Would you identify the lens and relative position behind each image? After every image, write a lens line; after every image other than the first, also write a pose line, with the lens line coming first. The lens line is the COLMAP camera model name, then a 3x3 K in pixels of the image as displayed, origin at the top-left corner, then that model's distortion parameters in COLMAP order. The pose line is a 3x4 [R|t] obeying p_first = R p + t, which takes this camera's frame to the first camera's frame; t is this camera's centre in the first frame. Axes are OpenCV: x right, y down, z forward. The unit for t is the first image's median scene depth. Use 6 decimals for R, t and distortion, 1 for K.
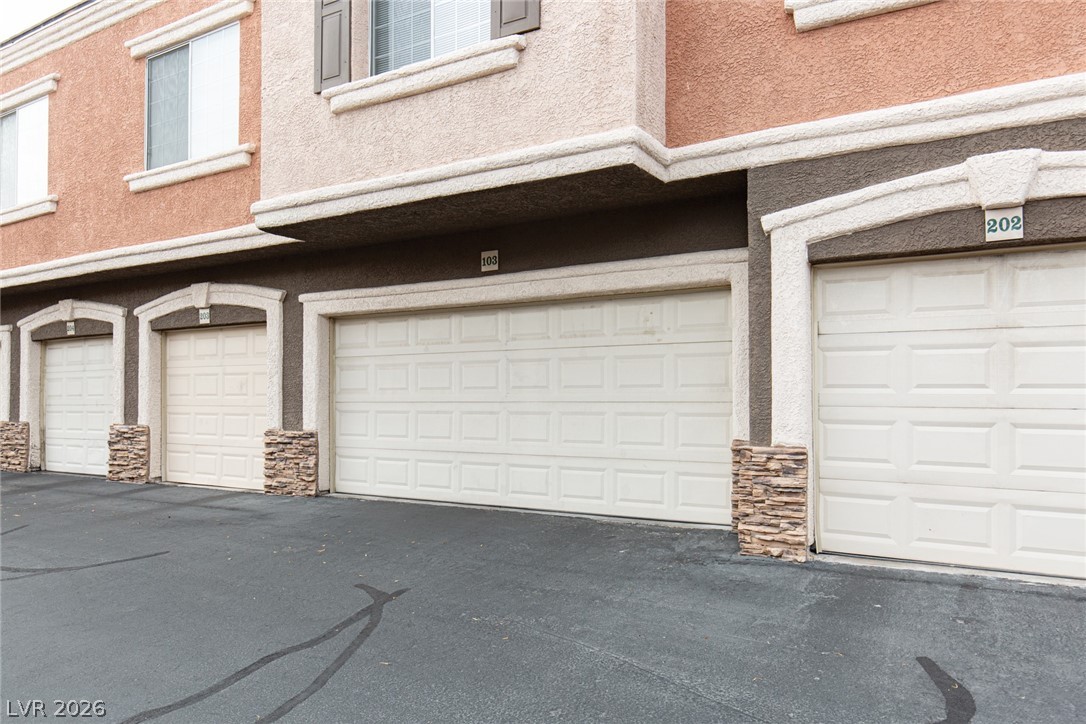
lens RADIAL K [[737.0, 0, 541.9], [0, 737.0, 363.0], [0, 0, 1]] dist [-0.001032, -0.001964]
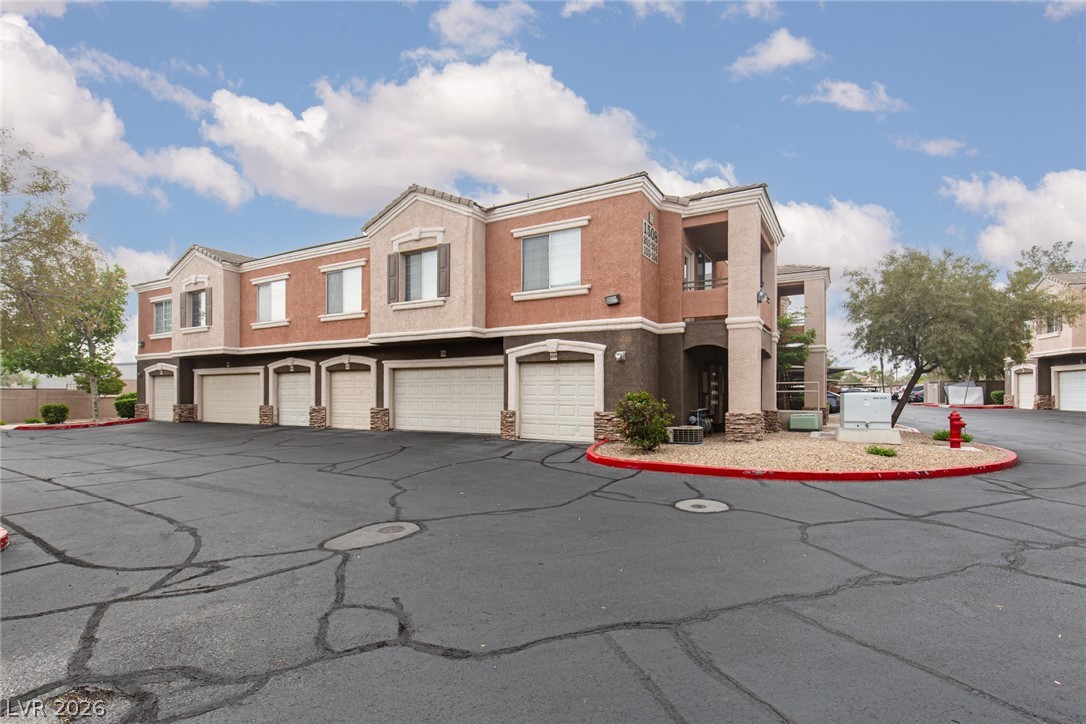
lens RADIAL K [[522.4, 0, 542.6], [0, 522.4, 371.1], [0, 0, 1]] dist [-0.000363, -0.000011]
pose [[0.999955, -0.000591, -0.009467, 0.319195], [0.000679, 0.999957, 0.009289, -0.071837], [0.009461, -0.009295, 0.999912, -1.045752]]
